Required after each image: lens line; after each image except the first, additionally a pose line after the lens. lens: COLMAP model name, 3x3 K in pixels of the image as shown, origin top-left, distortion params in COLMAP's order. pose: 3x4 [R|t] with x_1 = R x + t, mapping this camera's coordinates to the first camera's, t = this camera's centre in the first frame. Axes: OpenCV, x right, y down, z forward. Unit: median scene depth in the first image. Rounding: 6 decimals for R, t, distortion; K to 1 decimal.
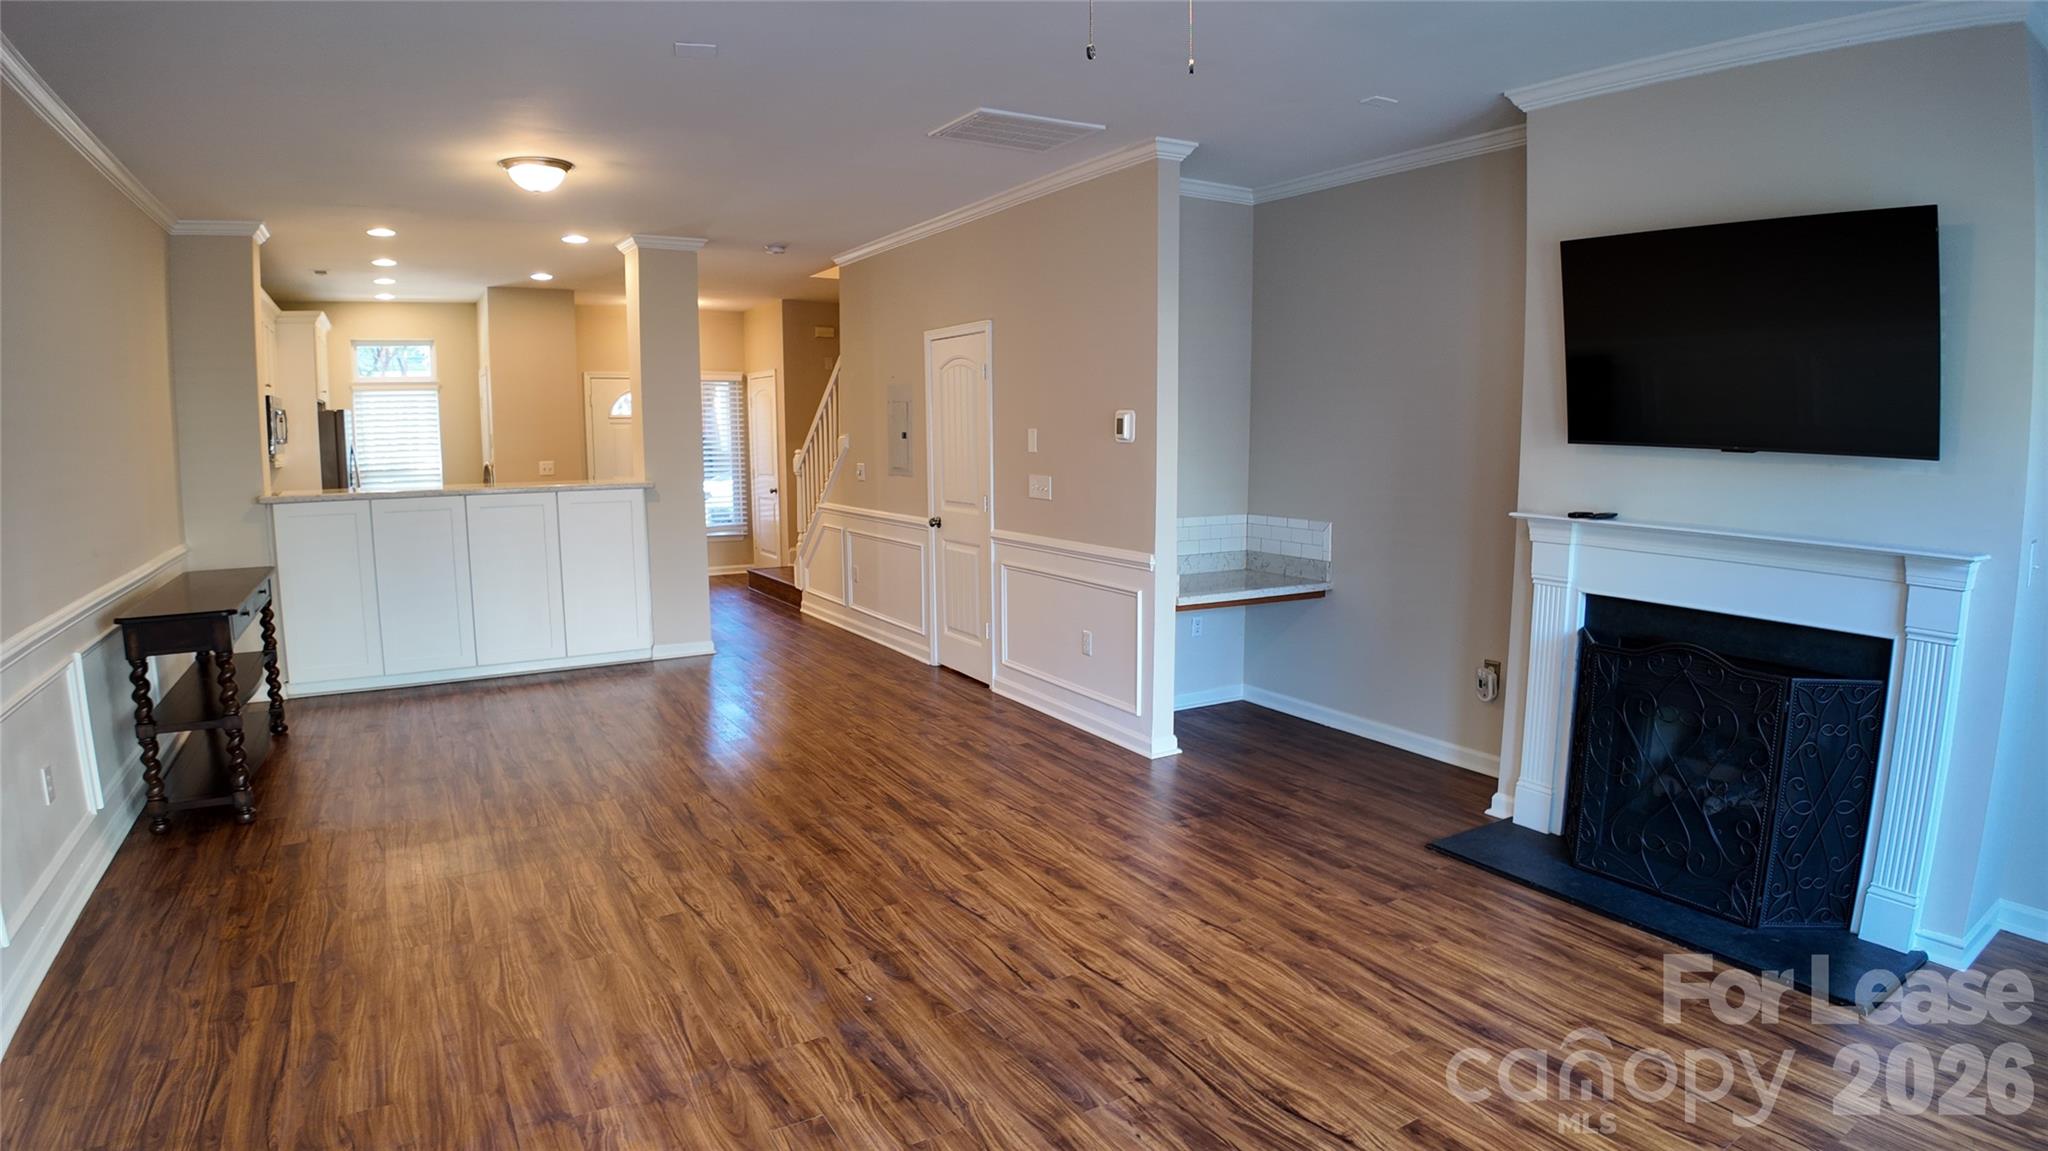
lens RADIAL K [[1087.9, 0, 1012.7], [0, 1087.9, 571.2], [0, 0, 1]] dist [-0.101126, -0.014780]
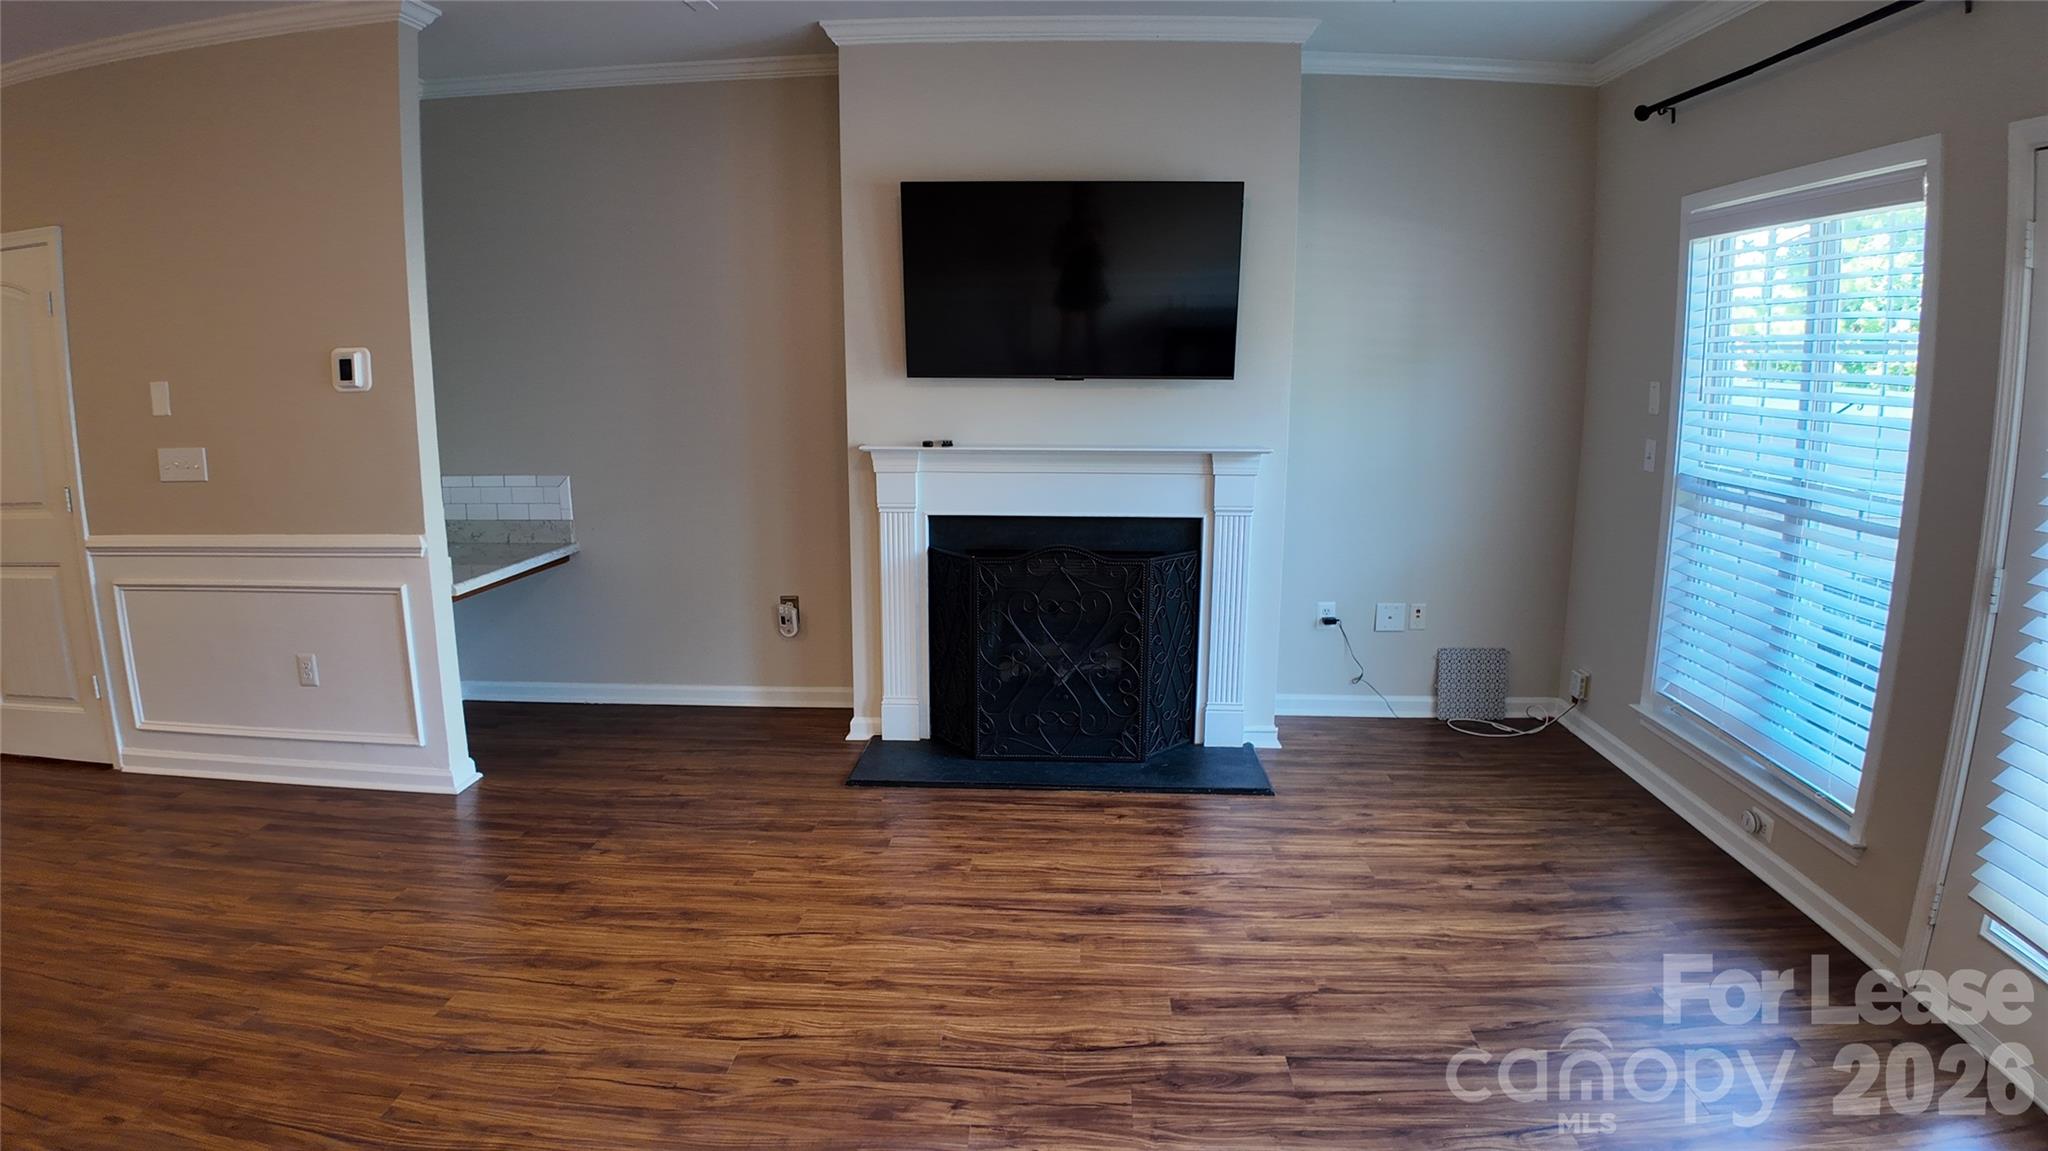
lens RADIAL K [[1087.9, 0, 1037.1], [0, 1087.9, 580.3], [0, 0, 1]] dist [-0.101126, -0.014780]
pose [[0.538441, -0.155274, 0.828234, -0.330422], [0.107172, 0.987513, 0.115461, -0.029415], [-0.835820, 0.026594, 0.548359, 0.296418]]
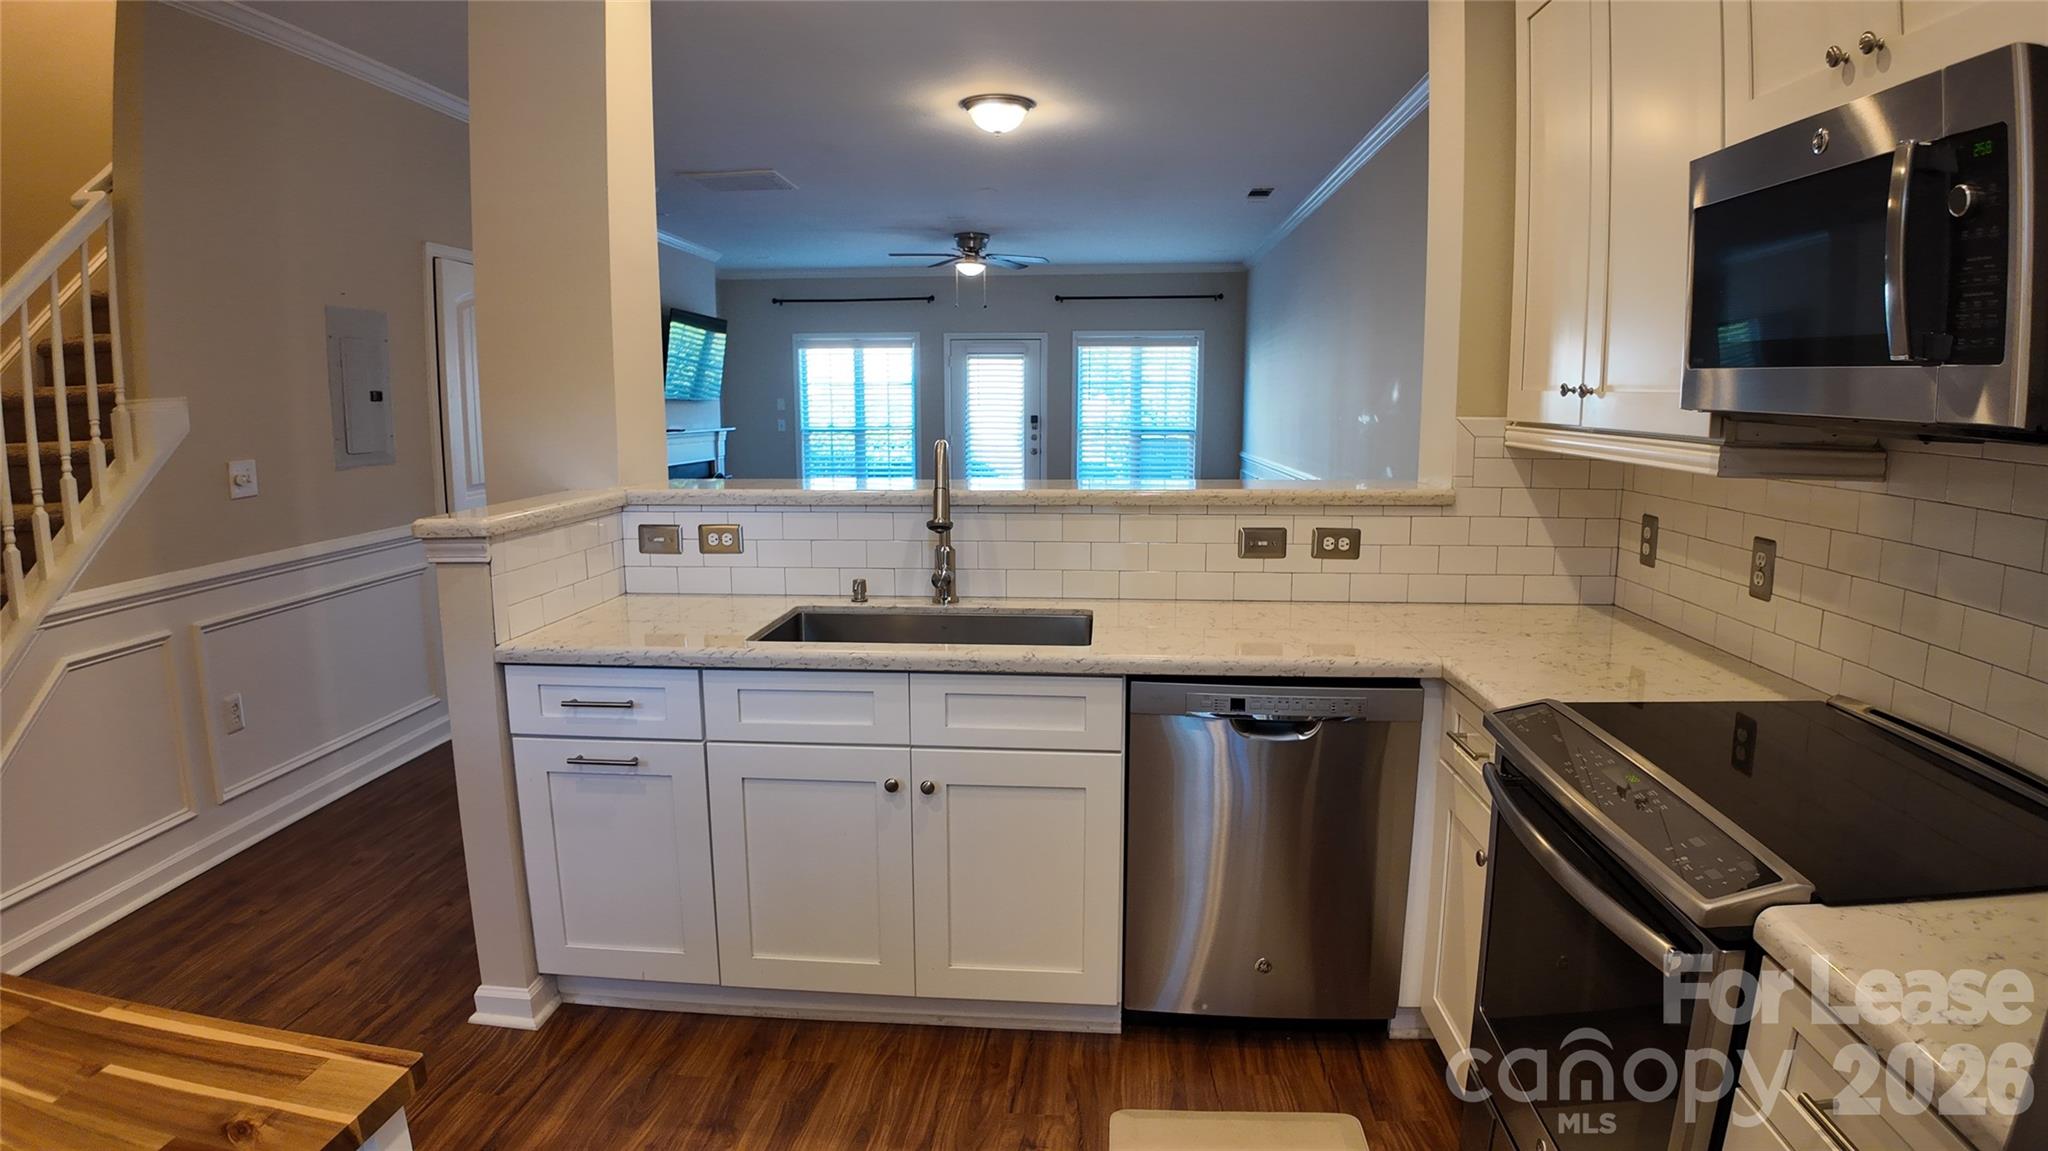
lens RADIAL K [[1087.9, 0, 1018.6], [0, 1087.9, 594.0], [0, 0, 1]] dist [-0.101126, -0.014780]
pose [[-0.820126, -0.093644, 0.564469, -1.374116], [0.079574, 0.958264, 0.274588, -0.283021], [-0.566623, 0.270114, -0.778445, 2.413705]]
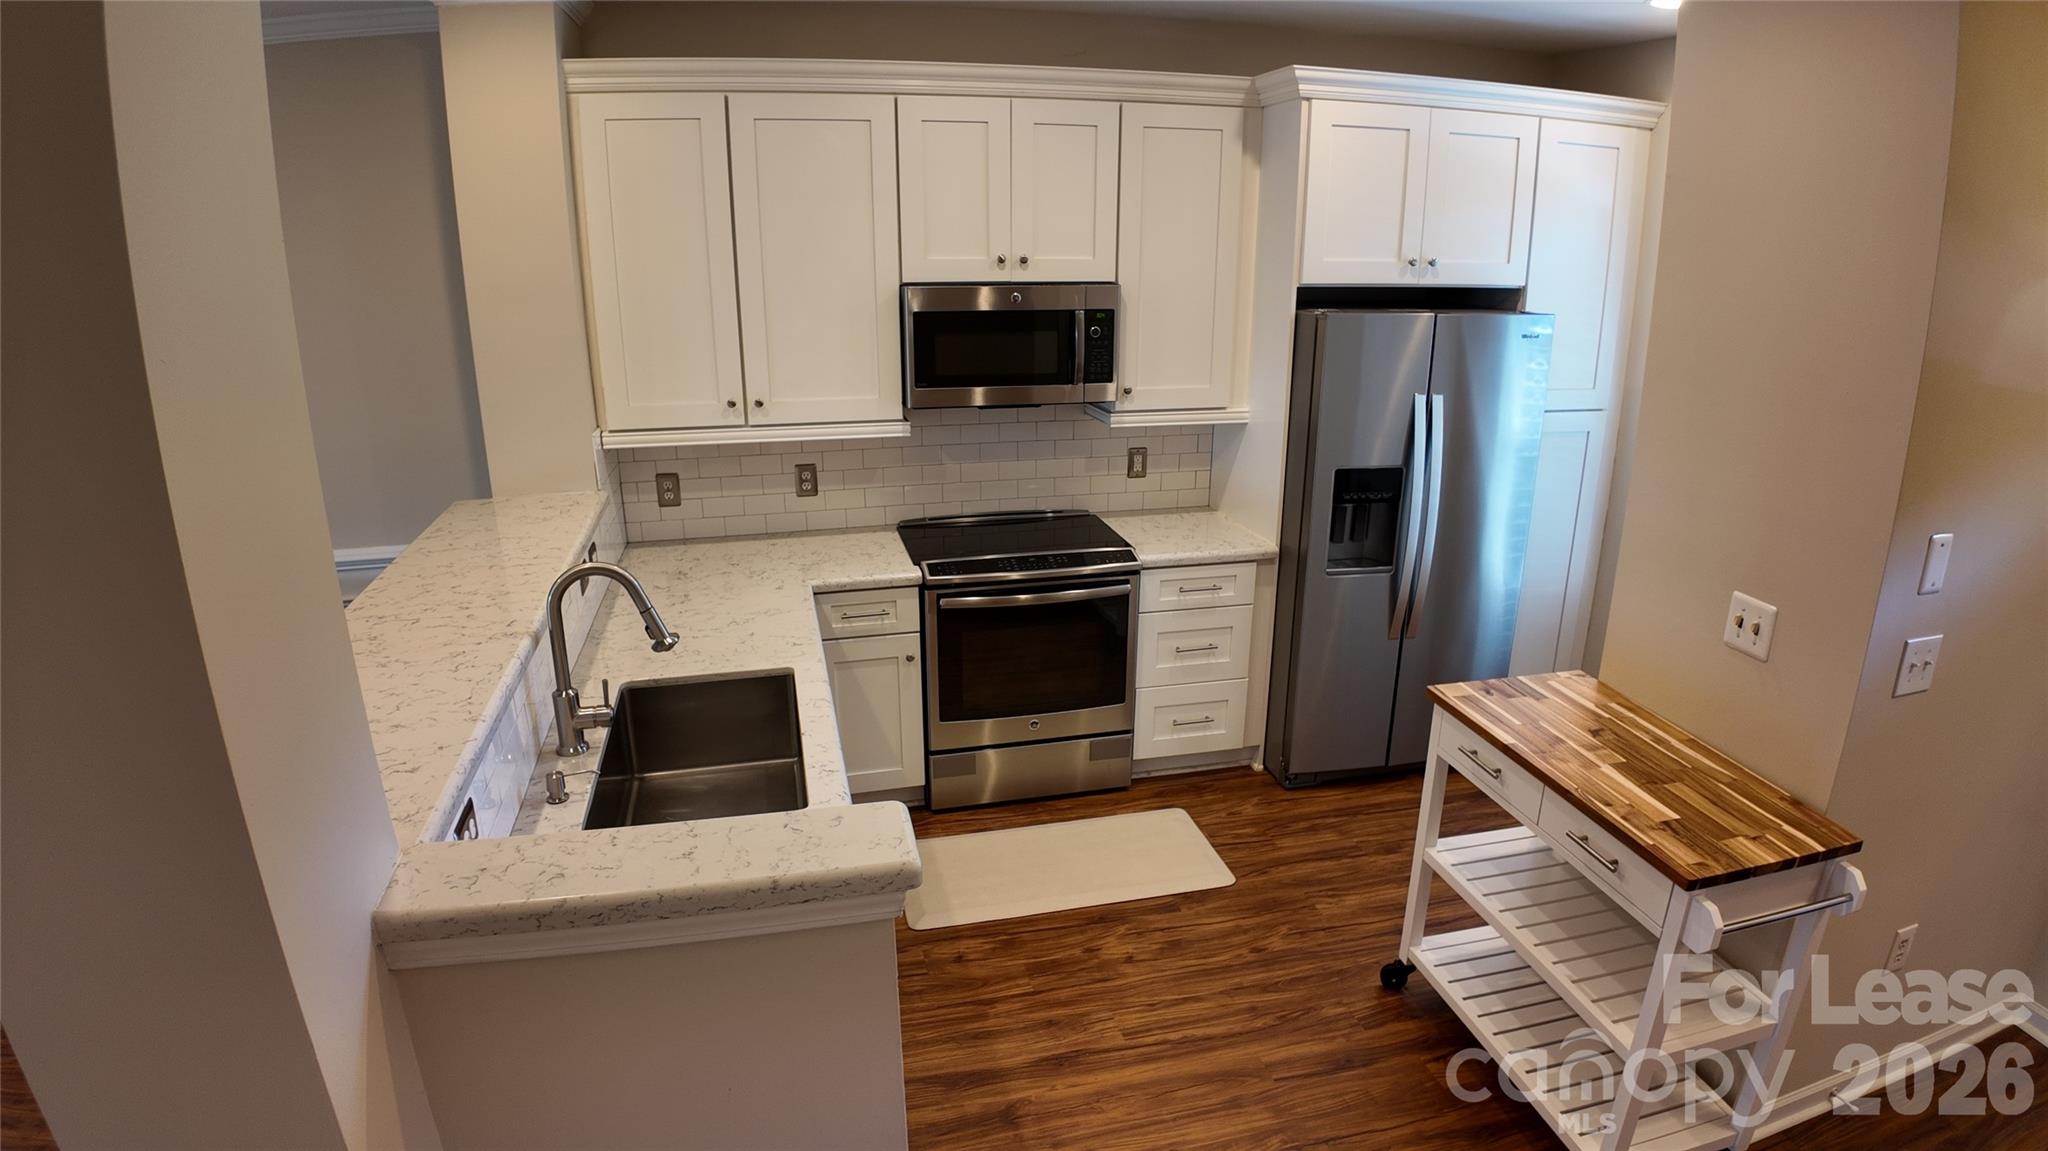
lens RADIAL K [[1087.9, 0, 1043.4], [0, 1087.9, 589.8], [0, 0, 1]] dist [-0.101126, -0.014780]
pose [[-0.272933, 0.303884, -0.912777, -0.449403], [-0.124623, 0.929637, 0.346761, -0.413563], [0.953927, 0.208396, -0.215858, 2.240381]]
